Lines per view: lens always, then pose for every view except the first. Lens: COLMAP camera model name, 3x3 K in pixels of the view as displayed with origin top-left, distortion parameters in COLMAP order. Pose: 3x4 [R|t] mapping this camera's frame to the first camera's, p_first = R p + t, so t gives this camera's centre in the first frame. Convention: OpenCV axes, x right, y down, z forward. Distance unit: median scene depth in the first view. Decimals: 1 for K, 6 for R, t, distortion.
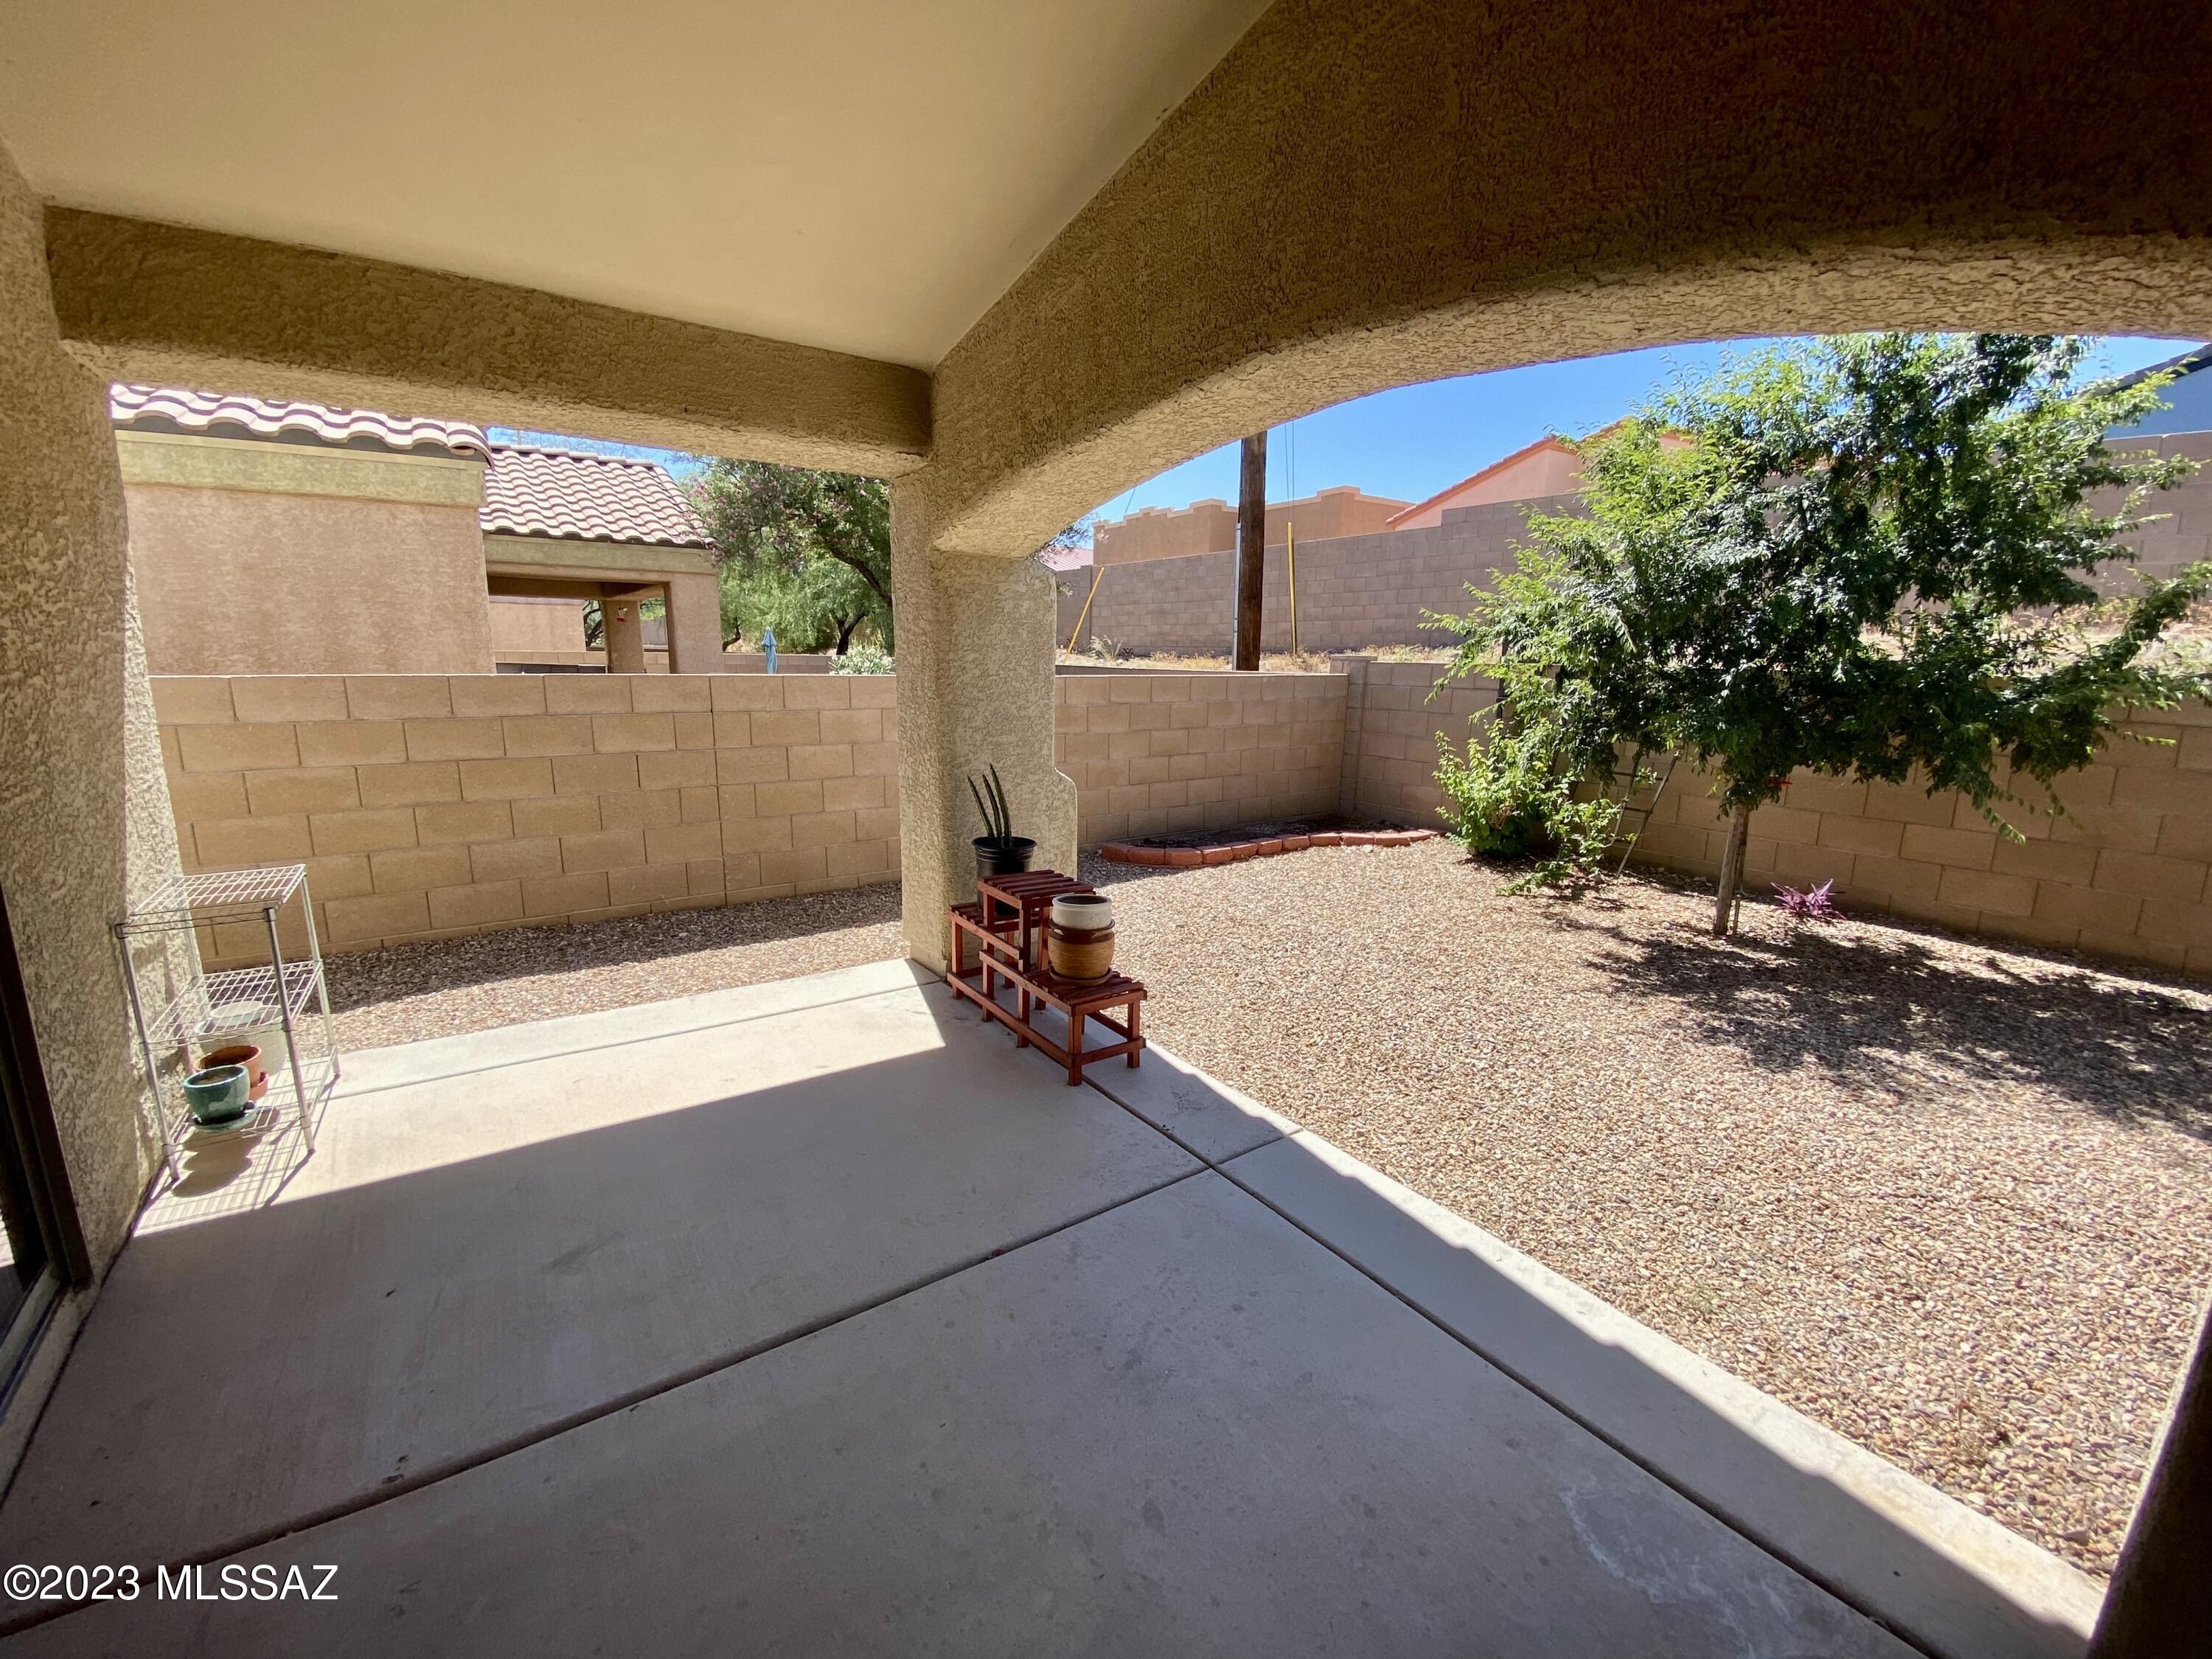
lens RADIAL K [[891.3, 0, 1106.0], [0, 891.3, 829.5], [0, 0, 1]] dist [0.065830, -0.045879]
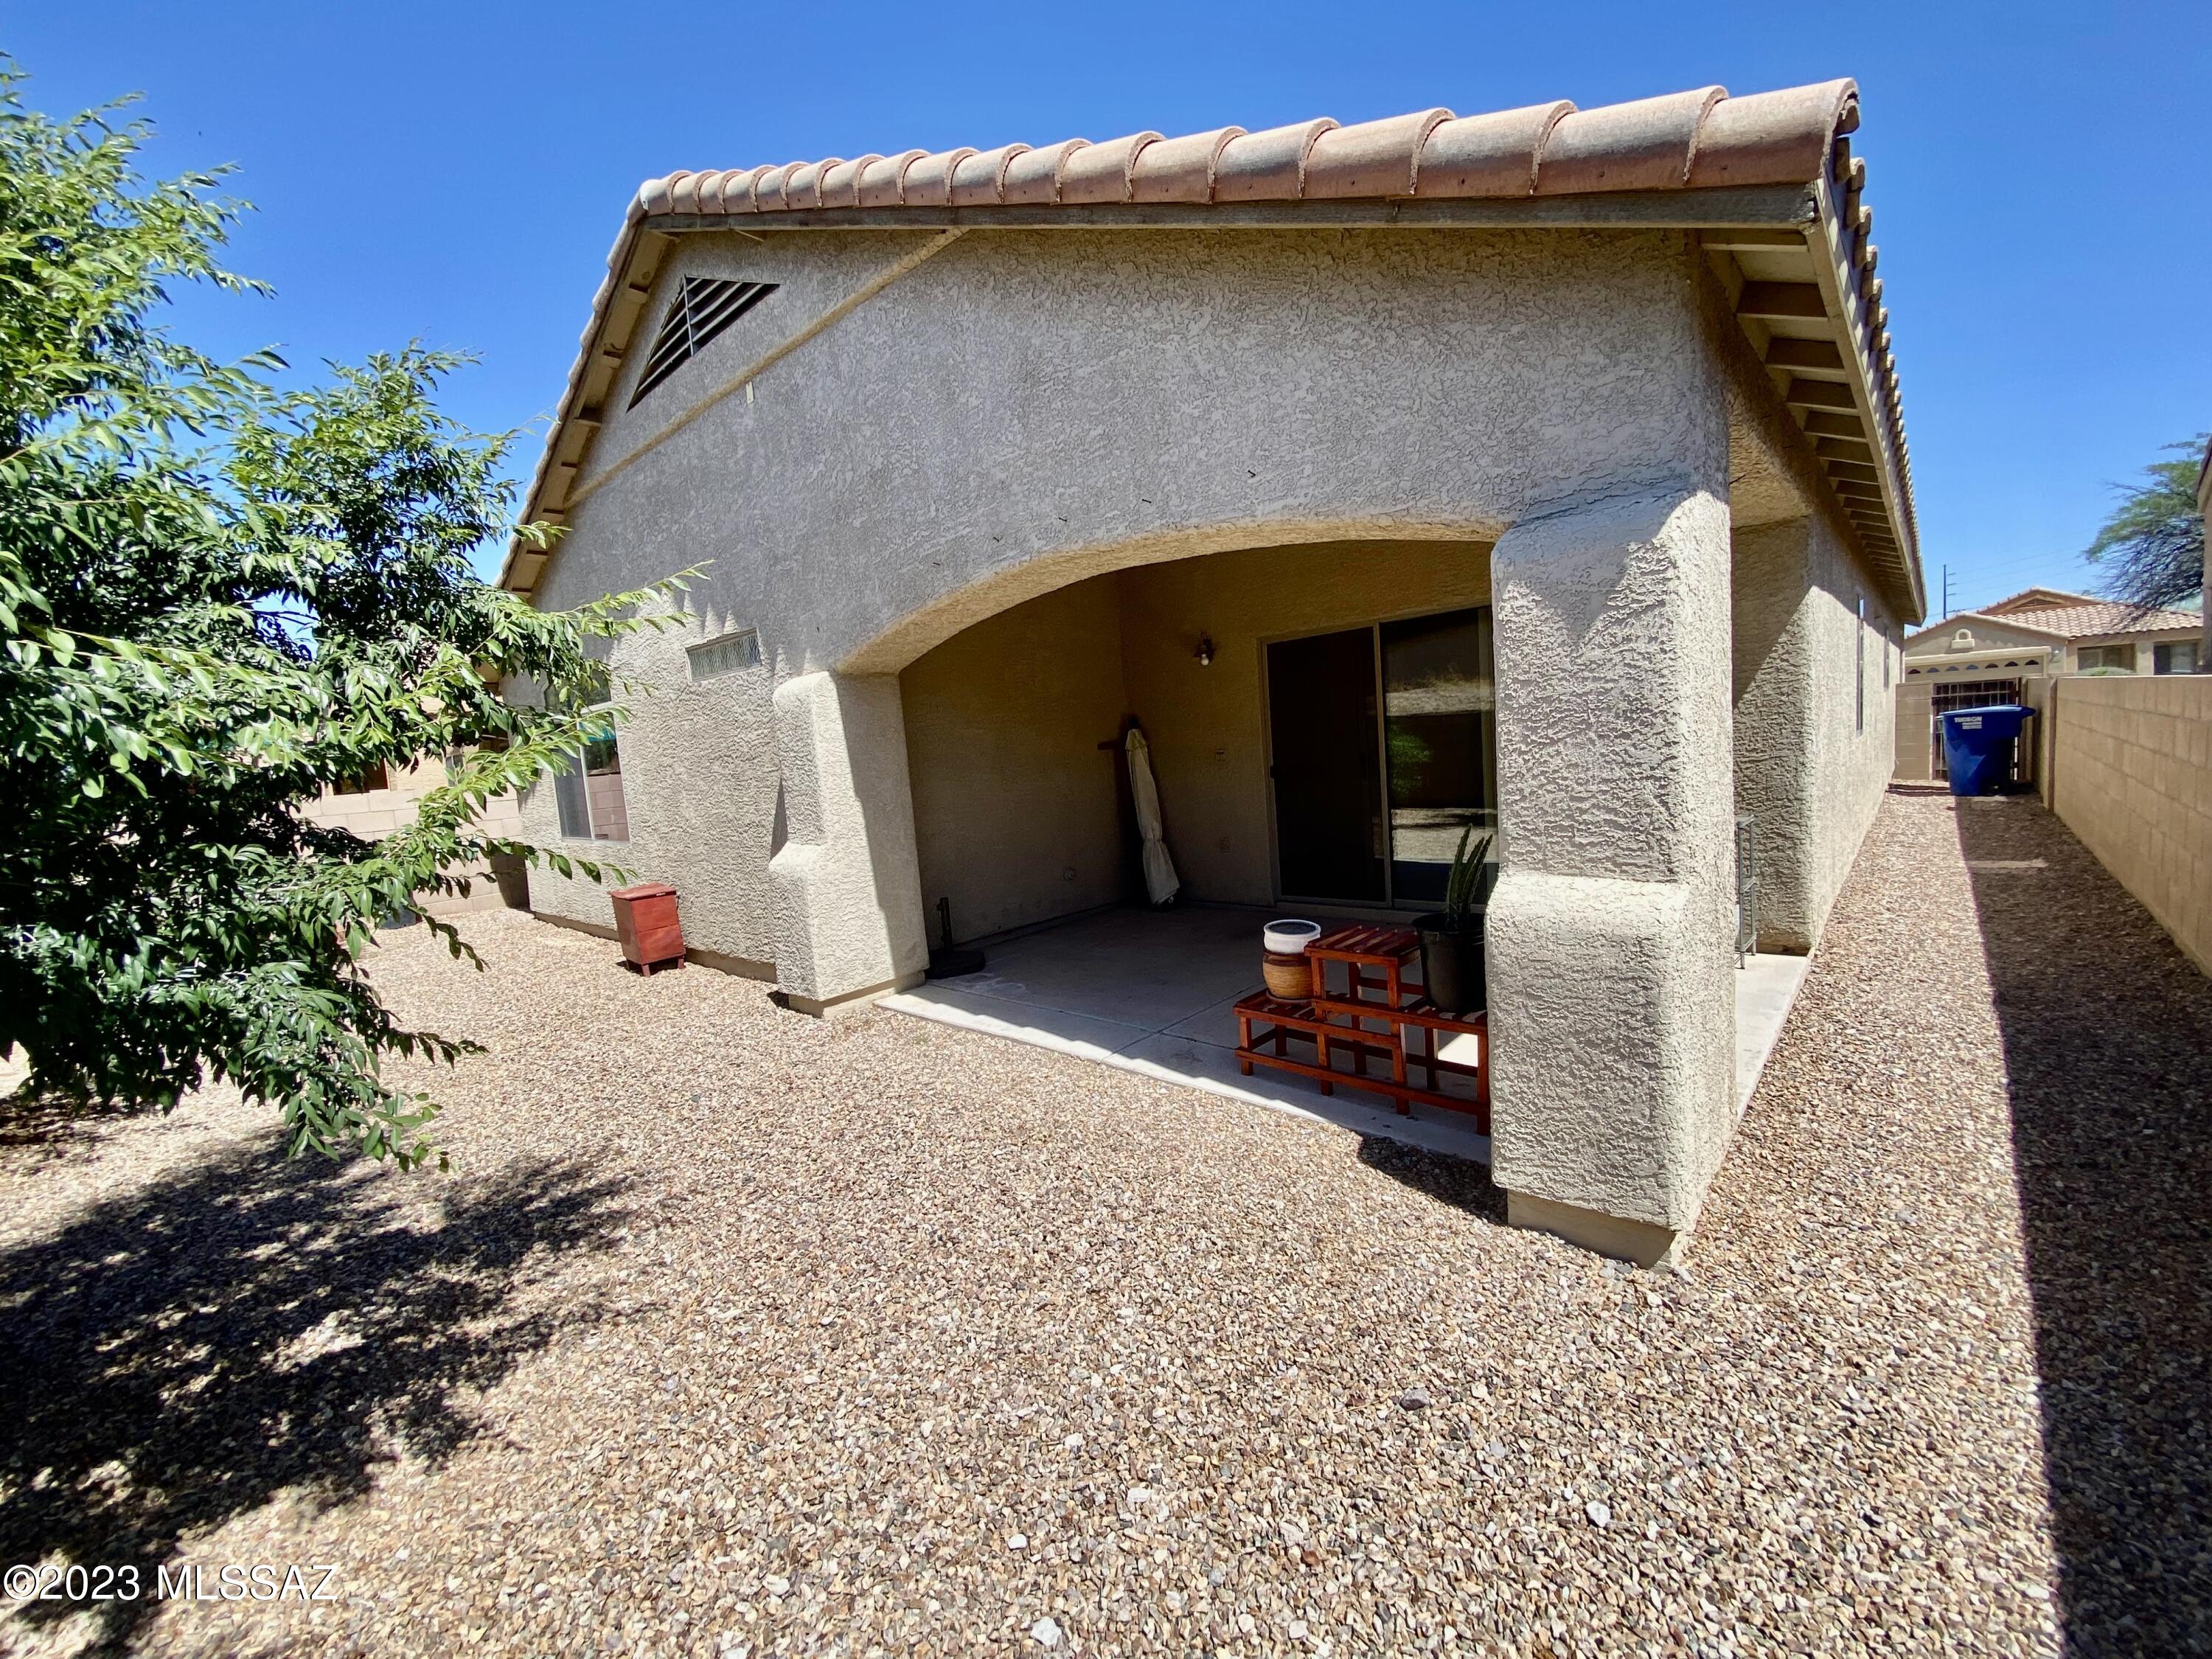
lens RADIAL K [[894.8, 0, 1104.1], [0, 894.8, 824.5], [0, 0, 1]] dist [0.033596, -0.028624]
pose [[-0.976802, 0.072581, -0.201471, 0.343500], [0.014943, 0.961619, 0.273980, -0.288961], [0.213624, 0.264614, -0.940396, 1.615367]]
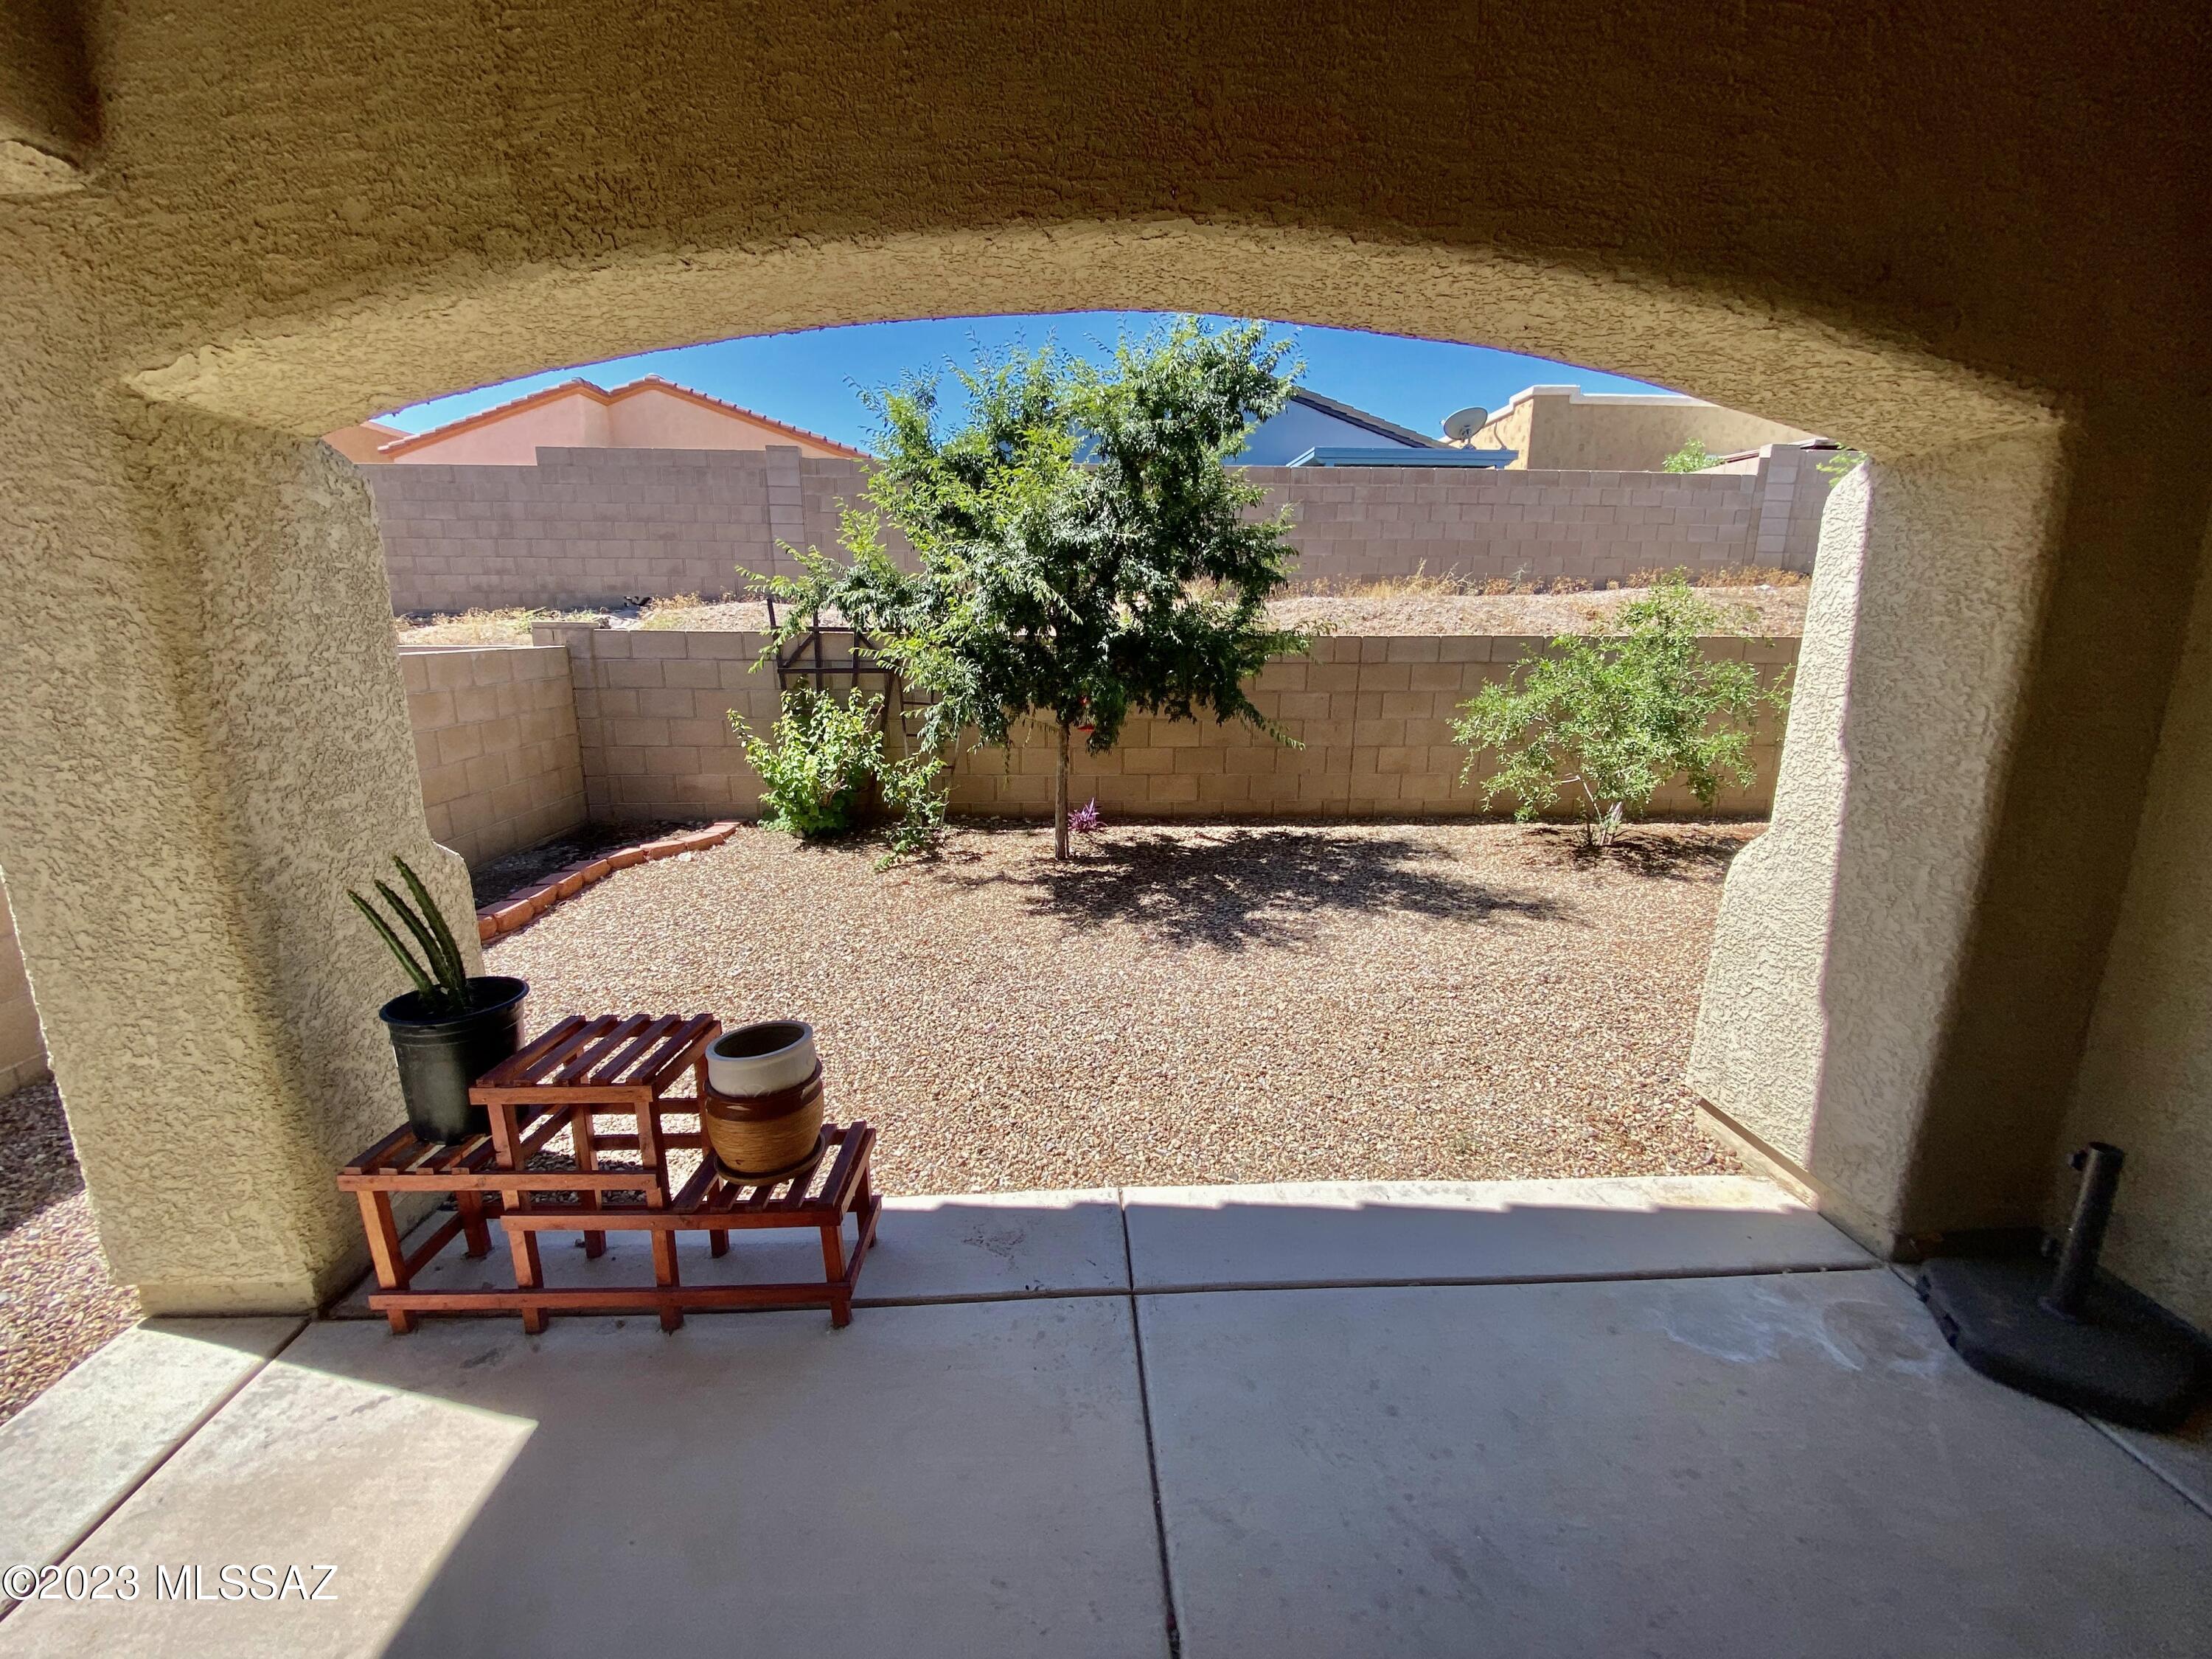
lens RADIAL K [[894.8, 0, 1104.1], [0, 894.8, 824.5], [0, 0, 1]] dist [0.033596, -0.028624]
pose [[0.541755, -0.196631, 0.817213, -0.306858], [0.168327, 0.977937, 0.123715, -0.081793], [-0.823509, 0.070536, 0.562900, 0.375550]]
